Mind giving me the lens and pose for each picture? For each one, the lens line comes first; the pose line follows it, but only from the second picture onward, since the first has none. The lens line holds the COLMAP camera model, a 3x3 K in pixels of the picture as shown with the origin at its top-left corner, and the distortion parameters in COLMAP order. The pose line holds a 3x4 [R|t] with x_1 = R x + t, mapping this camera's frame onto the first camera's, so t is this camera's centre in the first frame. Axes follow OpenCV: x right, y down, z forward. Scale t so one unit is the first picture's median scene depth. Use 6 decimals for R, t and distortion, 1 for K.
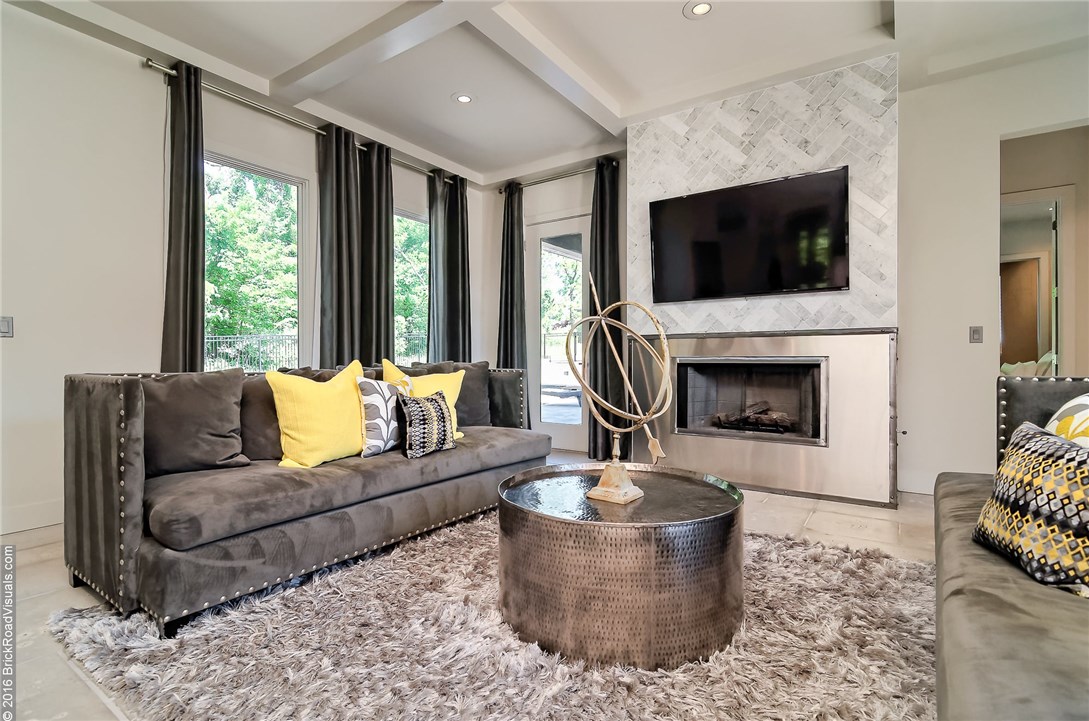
lens RADIAL K [[519.7, 0, 546.1], [0, 519.7, 361.2], [0, 0, 1]] dist [-0.017332, -0.002183]
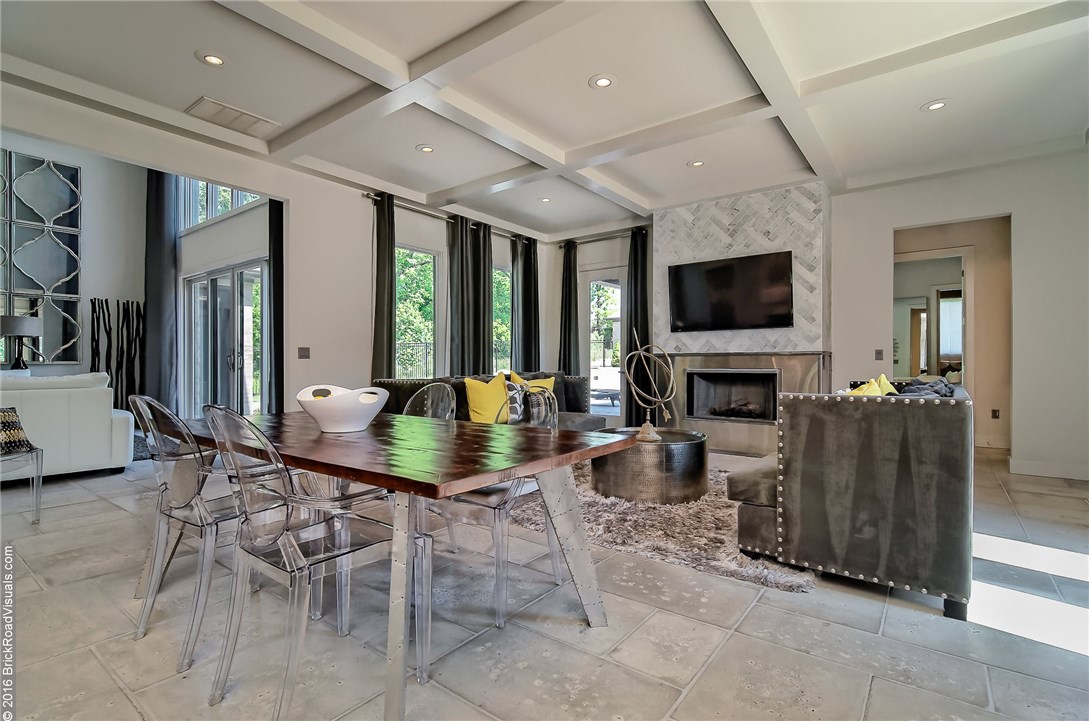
lens RADIAL K [[519.7, 0, 540.2], [0, 519.7, 361.3], [0, 0, 1]] dist [-0.017332, -0.002183]
pose [[0.998209, 0.000632, -0.059822, -0.086280], [-0.001199, 0.999955, -0.009435, -0.014467], [0.059813, 0.009490, 0.998165, -0.553632]]
